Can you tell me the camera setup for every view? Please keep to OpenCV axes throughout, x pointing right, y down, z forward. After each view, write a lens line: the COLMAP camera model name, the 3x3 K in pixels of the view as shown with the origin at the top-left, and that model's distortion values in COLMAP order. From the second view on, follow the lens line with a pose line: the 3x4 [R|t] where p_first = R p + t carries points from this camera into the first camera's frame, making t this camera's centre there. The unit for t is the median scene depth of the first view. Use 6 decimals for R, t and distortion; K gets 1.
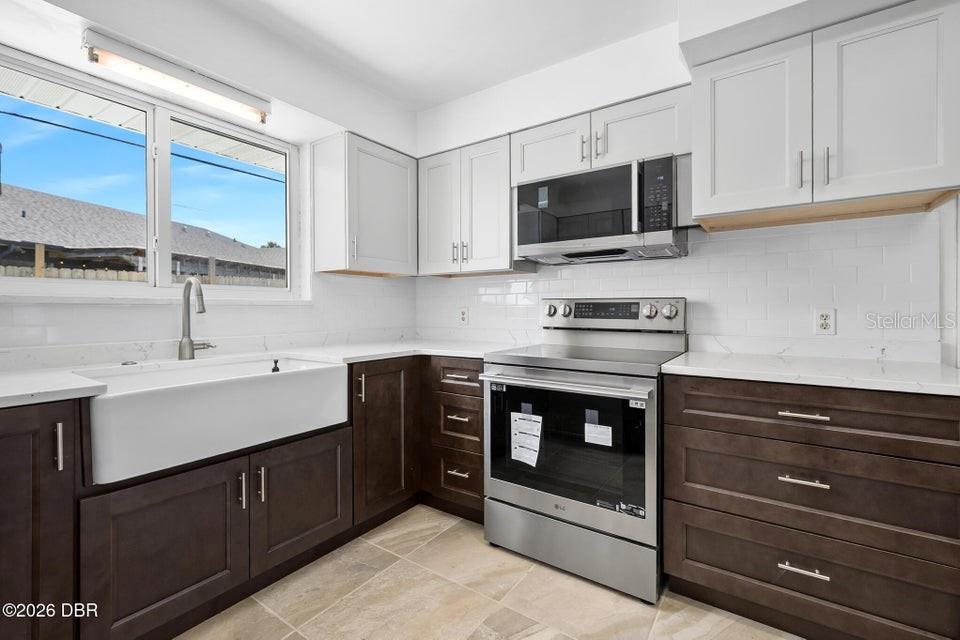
lens RADIAL K [[417.0, 0, 479.7], [0, 417.0, 312.2], [0, 0, 1]] dist [-0.000405, -0.000091]
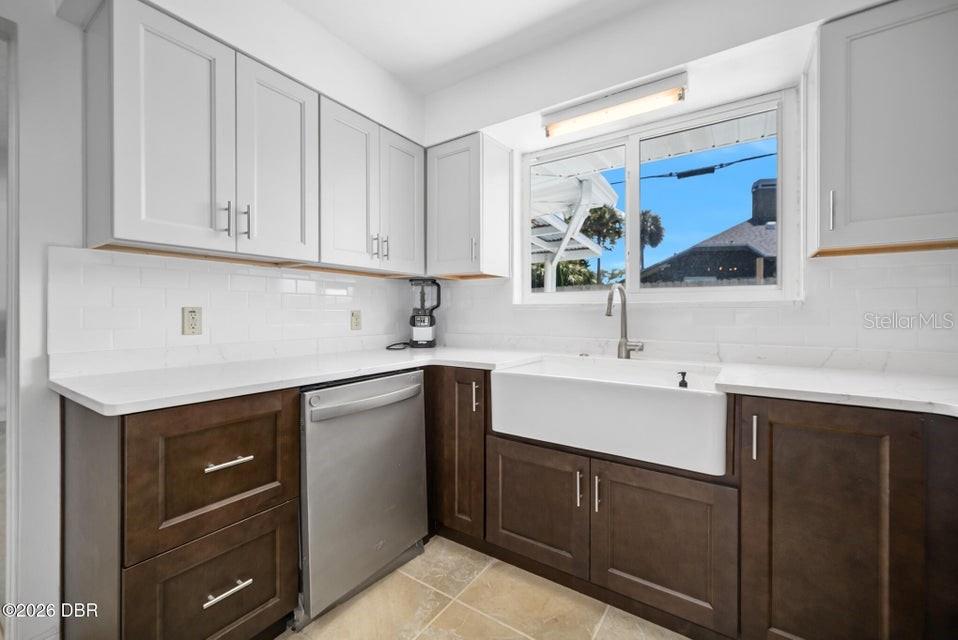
lens RADIAL K [[394.7, 0, 475.5], [0, 394.7, 315.5], [0, 0, 1]] dist [0.000293, 0.000083]
pose [[0.009237, 0.008932, -0.999917, 0.328962], [-0.005984, 0.999943, 0.008877, -0.006314], [0.999939, 0.005901, 0.009290, 0.596502]]
